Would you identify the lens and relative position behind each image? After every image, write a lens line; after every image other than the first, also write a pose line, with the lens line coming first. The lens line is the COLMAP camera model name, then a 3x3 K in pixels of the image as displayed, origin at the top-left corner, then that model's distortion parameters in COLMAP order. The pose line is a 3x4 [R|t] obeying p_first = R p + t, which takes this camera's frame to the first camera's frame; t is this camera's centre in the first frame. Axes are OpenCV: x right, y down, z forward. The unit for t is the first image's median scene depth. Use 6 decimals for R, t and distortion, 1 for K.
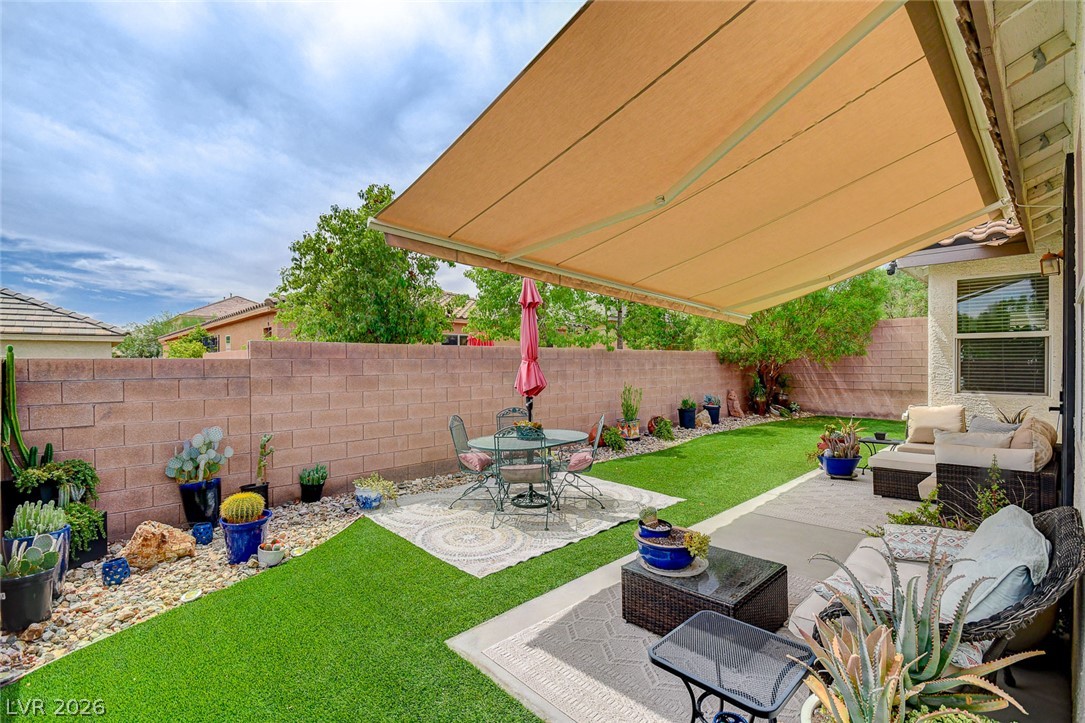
lens RADIAL K [[482.9, 0, 542.5], [0, 482.9, 361.5], [0, 0, 1]] dist [0.001257, 0.000931]
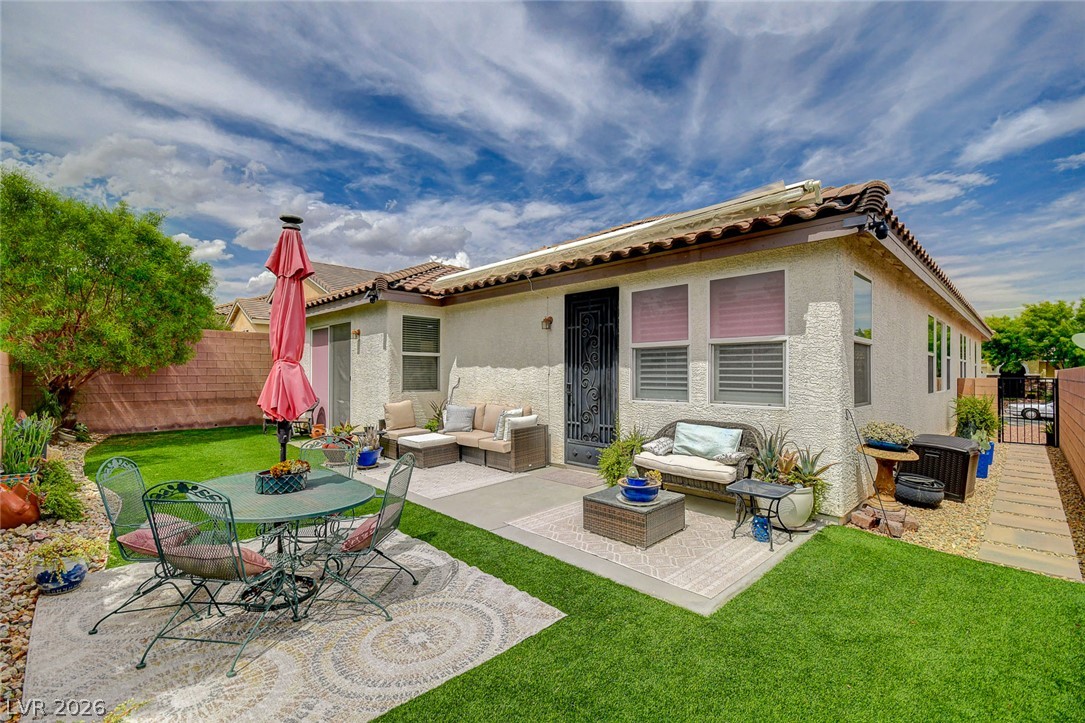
lens RADIAL K [[471.8, 0, 542.5], [0, 471.8, 361.5], [0, 0, 1]] dist [0.001361, -0.000278]
pose [[-0.018423, 0.024884, 0.999521, -0.668420], [-0.002776, 0.999685, -0.024939, 0.007757], [-0.999826, -0.003234, -0.018348, 0.709506]]
